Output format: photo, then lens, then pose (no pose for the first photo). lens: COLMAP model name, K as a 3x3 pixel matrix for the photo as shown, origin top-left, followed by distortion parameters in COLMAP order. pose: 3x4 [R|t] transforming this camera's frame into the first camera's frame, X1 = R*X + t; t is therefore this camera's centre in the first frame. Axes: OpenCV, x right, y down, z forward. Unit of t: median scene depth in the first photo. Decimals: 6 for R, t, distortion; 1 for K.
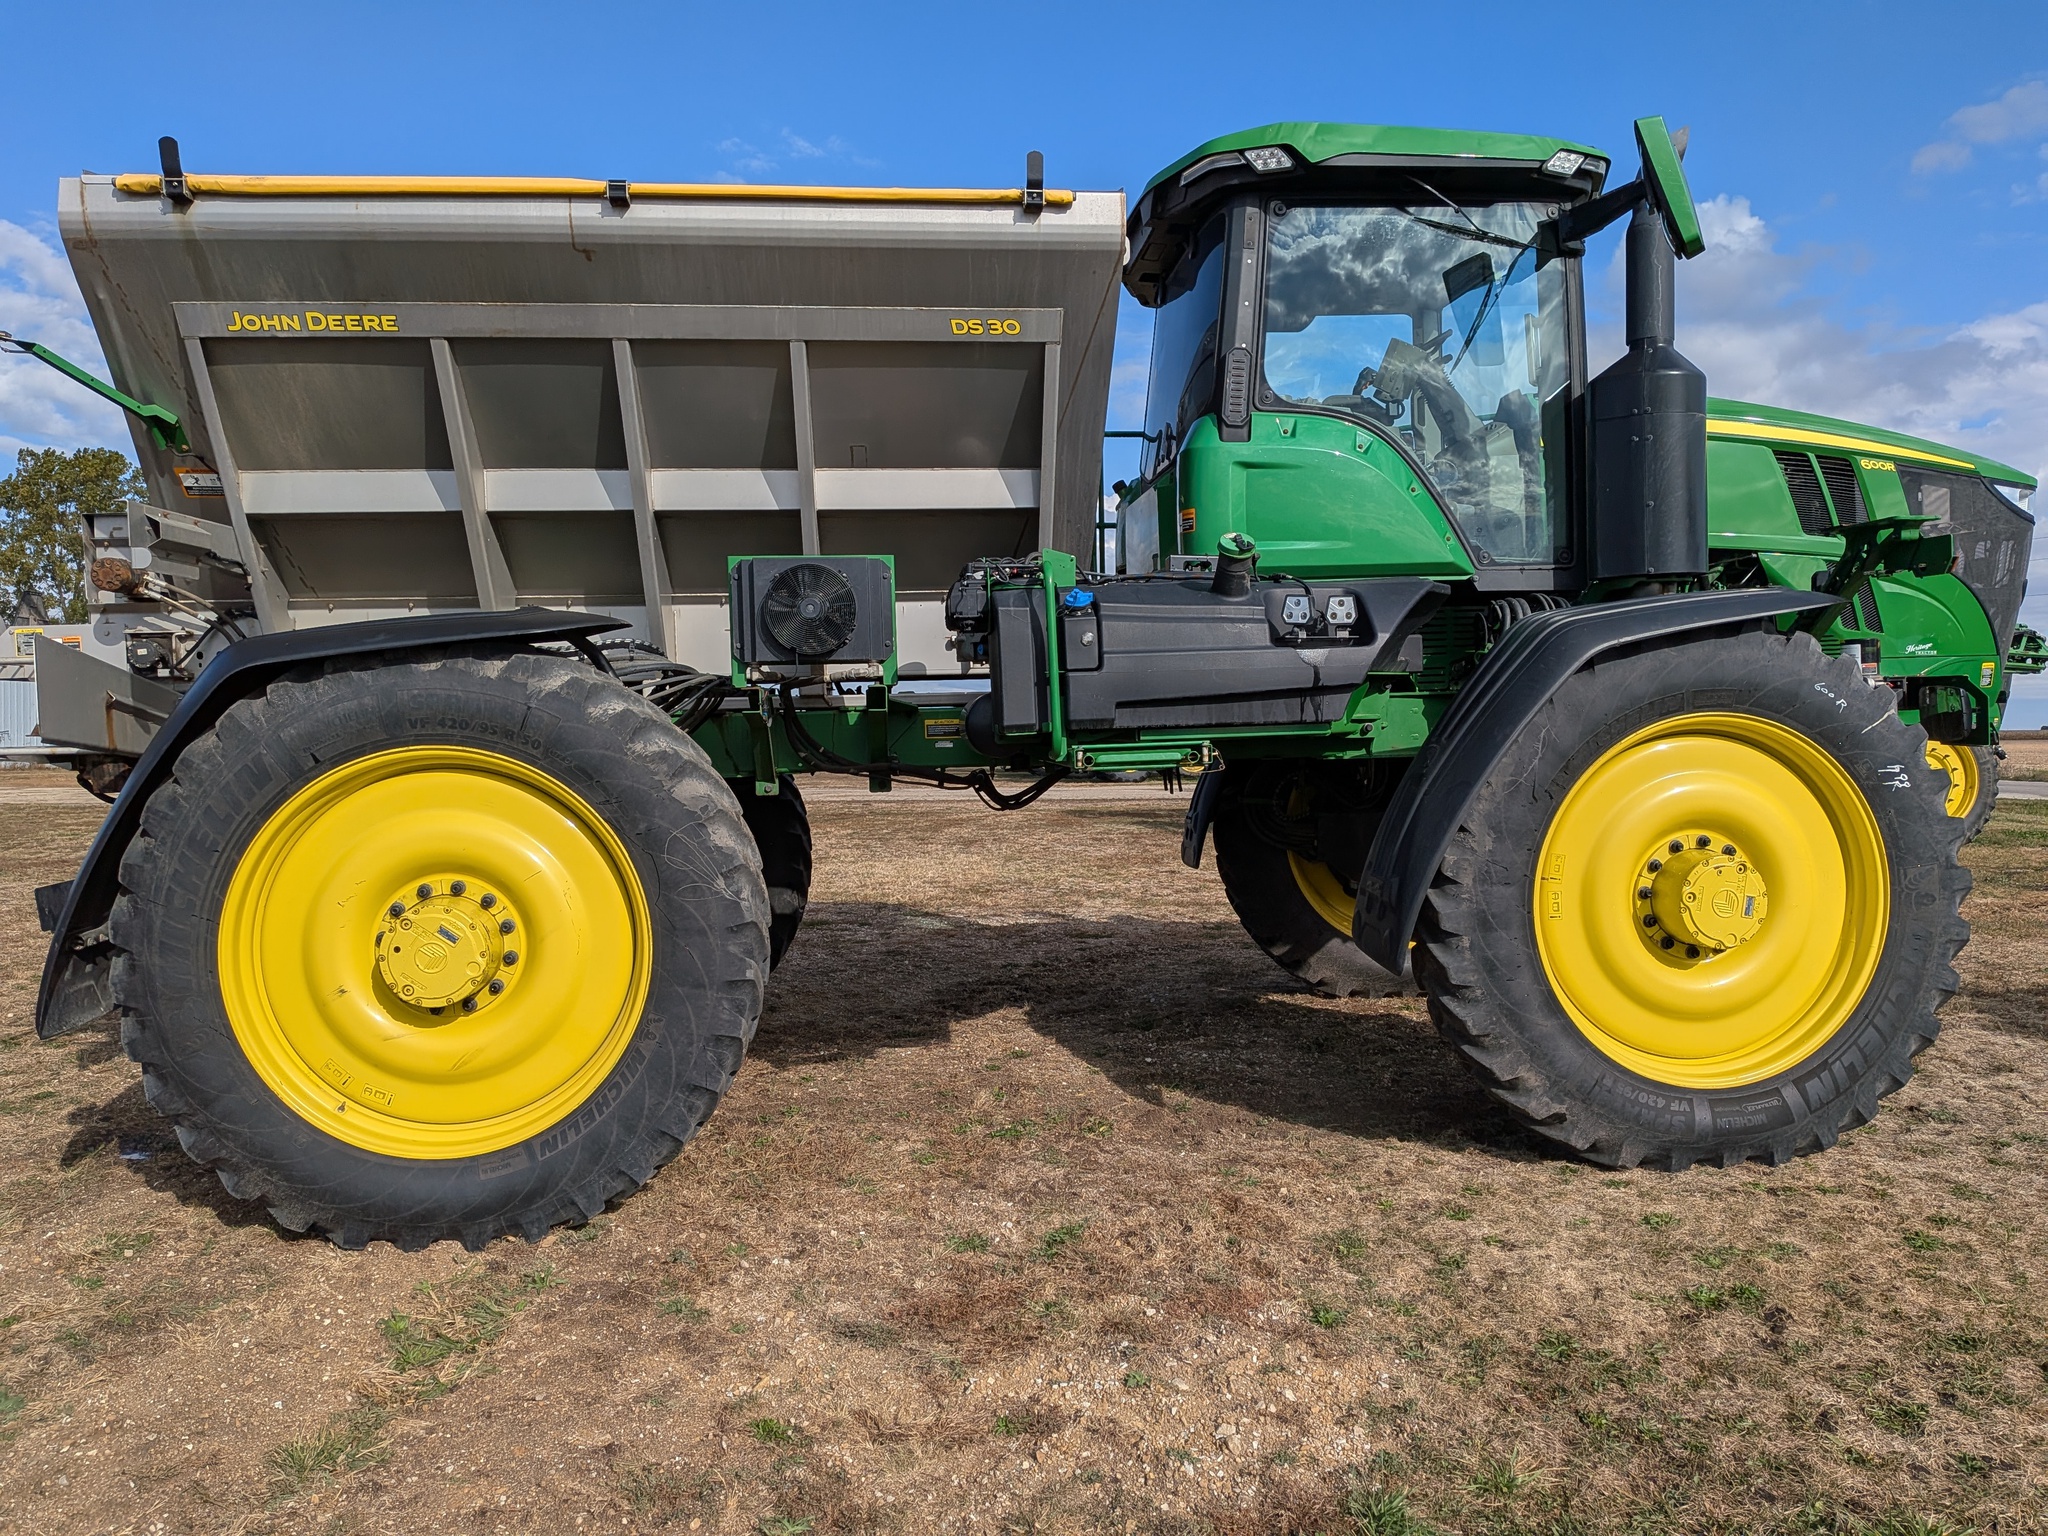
lens RADIAL K [[1469.1, 0, 960.1], [0, 1469.1, 744.3], [0, 0, 1]] dist [-0.000433, -0.000665]
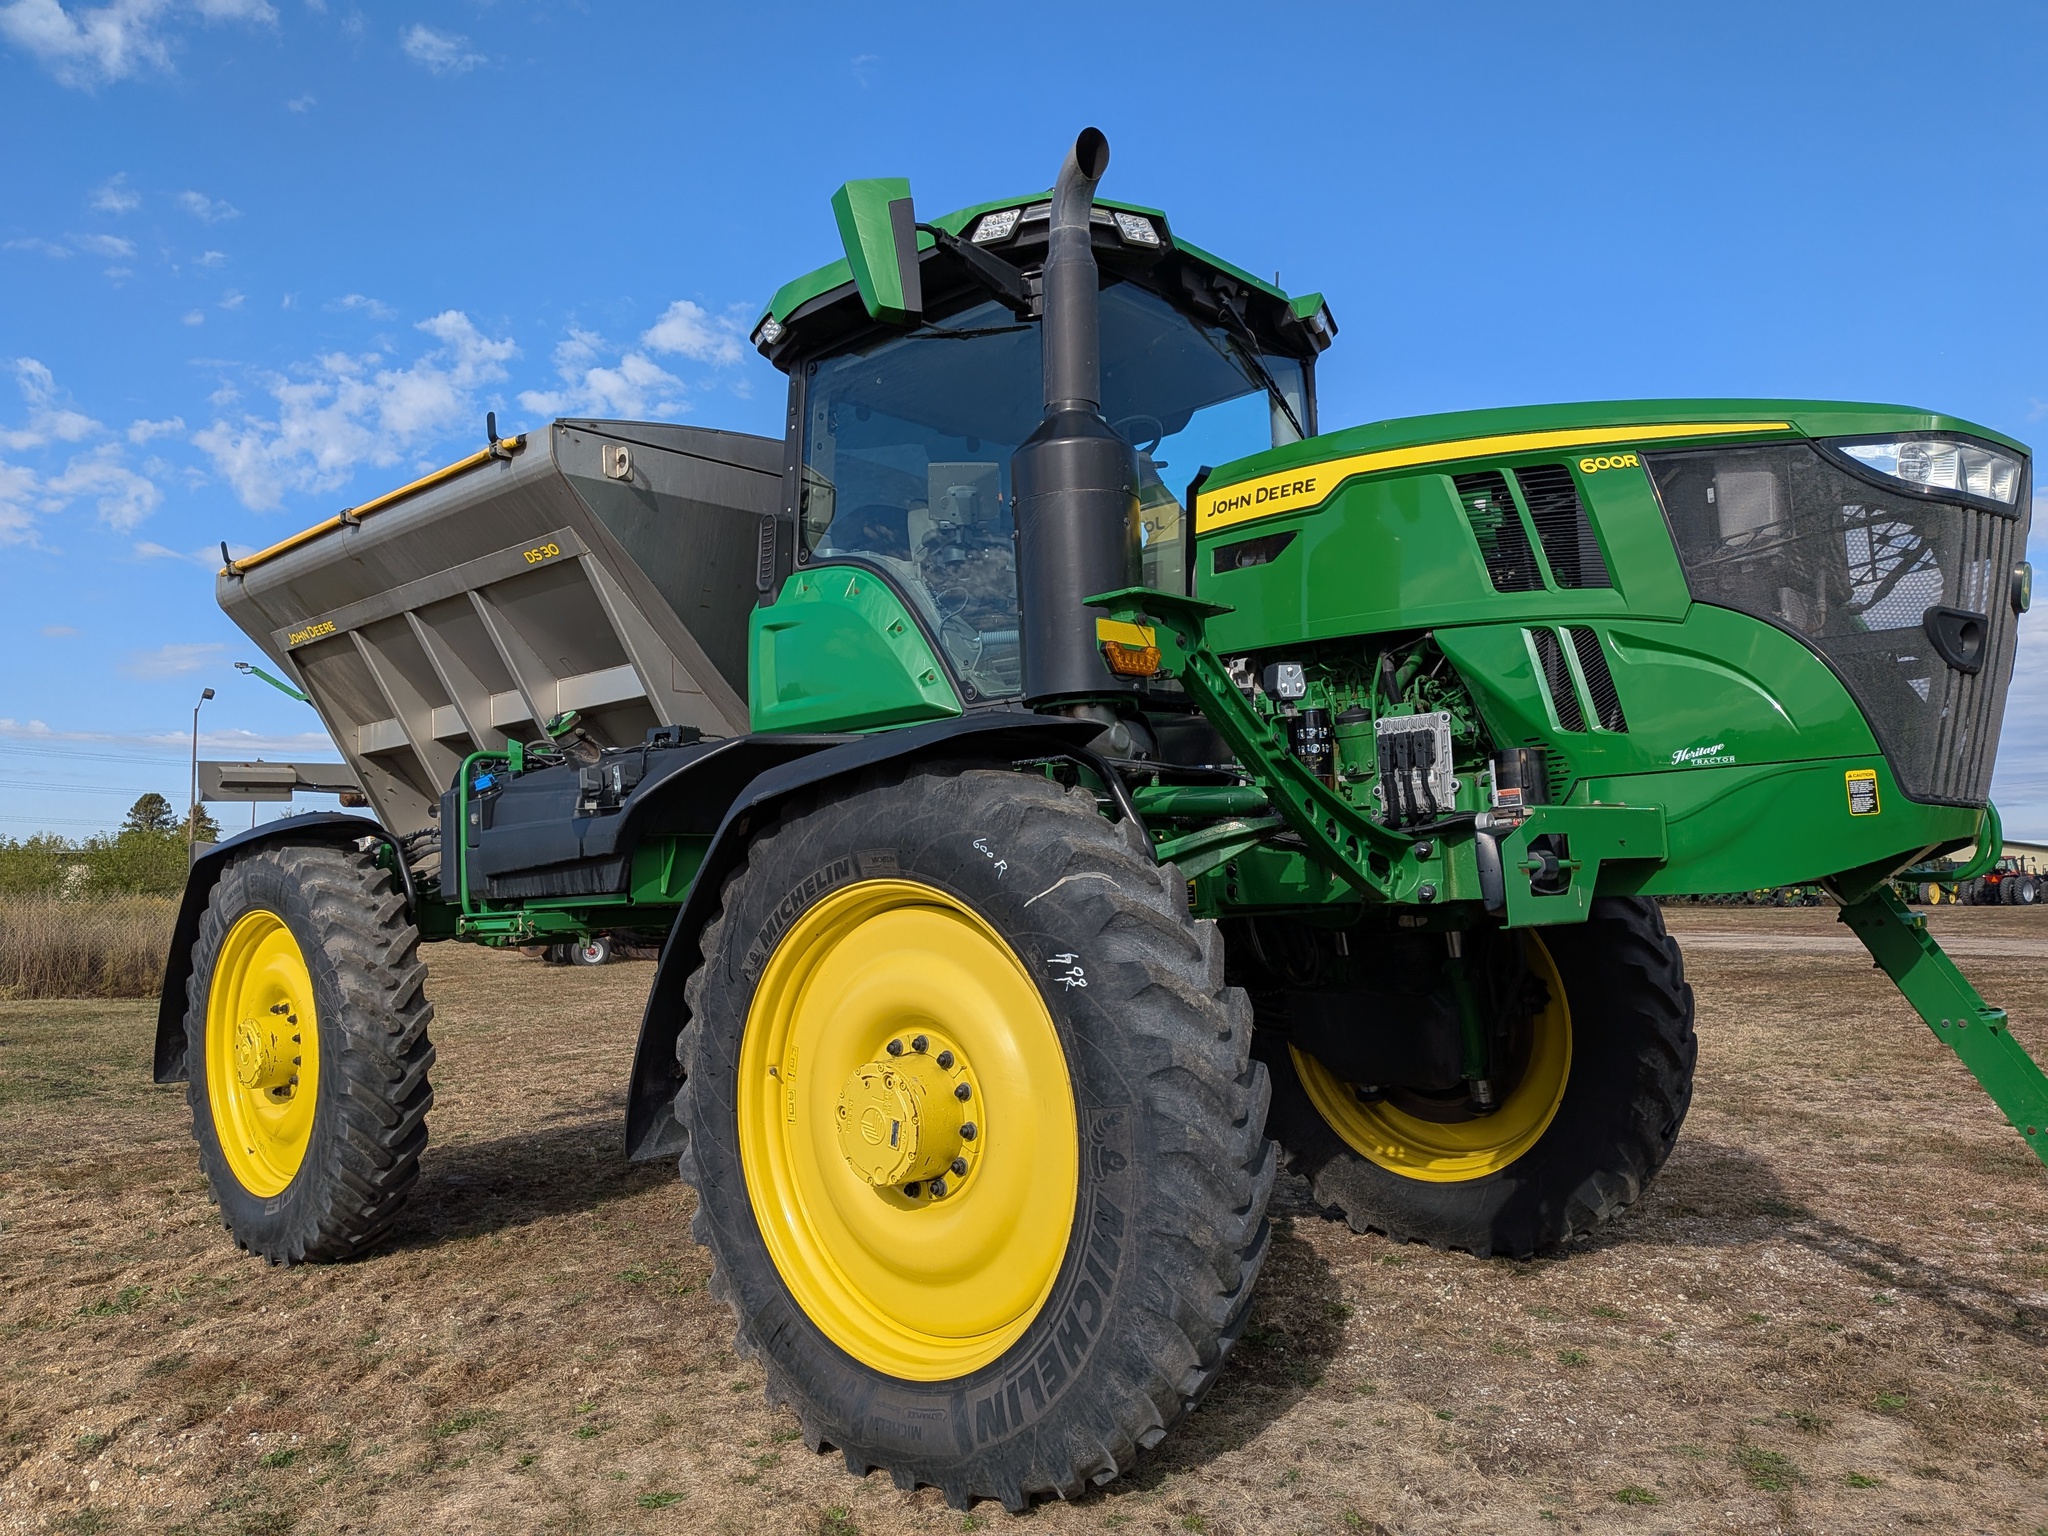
lens RADIAL K [[1492.4, 0, 1026.6], [0, 1492.4, 727.6], [0, 0, 1]] dist [0.007255, -0.001213]
pose [[0.659856, -0.082848, -0.746811, 1.152998], [0.002789, 0.994166, -0.107825, -0.015770], [0.751387, 0.069066, 0.656237, 0.515030]]
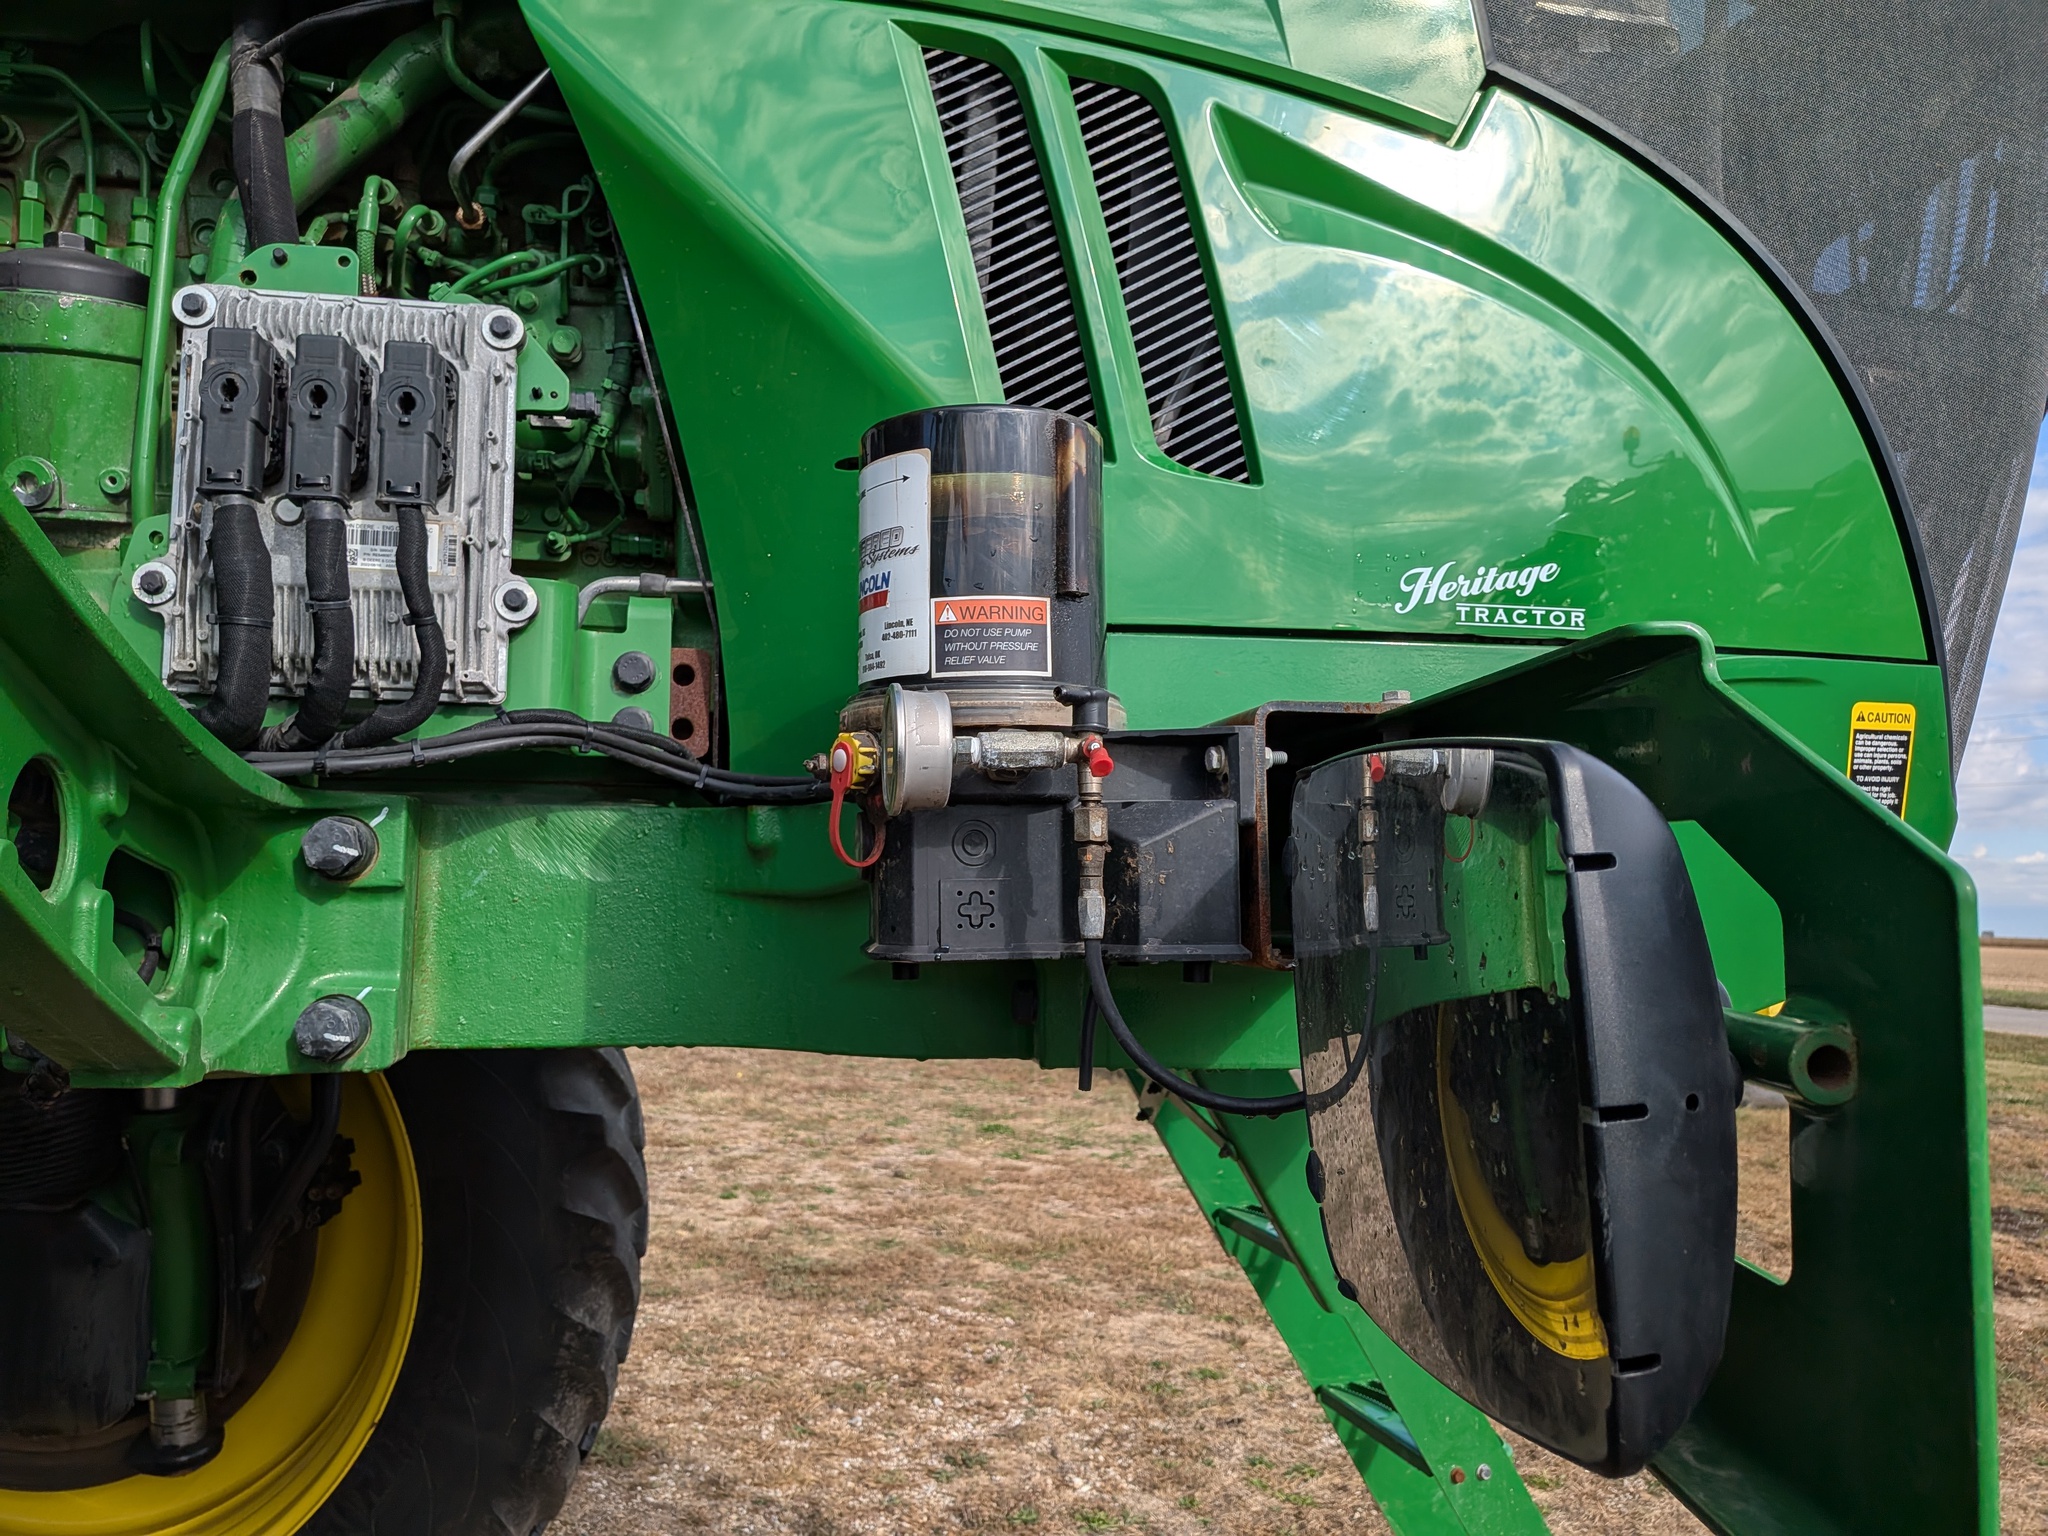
lens RADIAL K [[1484.7, 0, 946.8], [0, 1484.7, 774.2], [0, 0, 1]] dist [0.074070, -0.118822]
pose [[0.999145, 0.040307, 0.009152, 0.741874], [-0.039285, 0.994903, -0.092869, -0.032209], [-0.012848, 0.092430, 0.995636, 1.040797]]
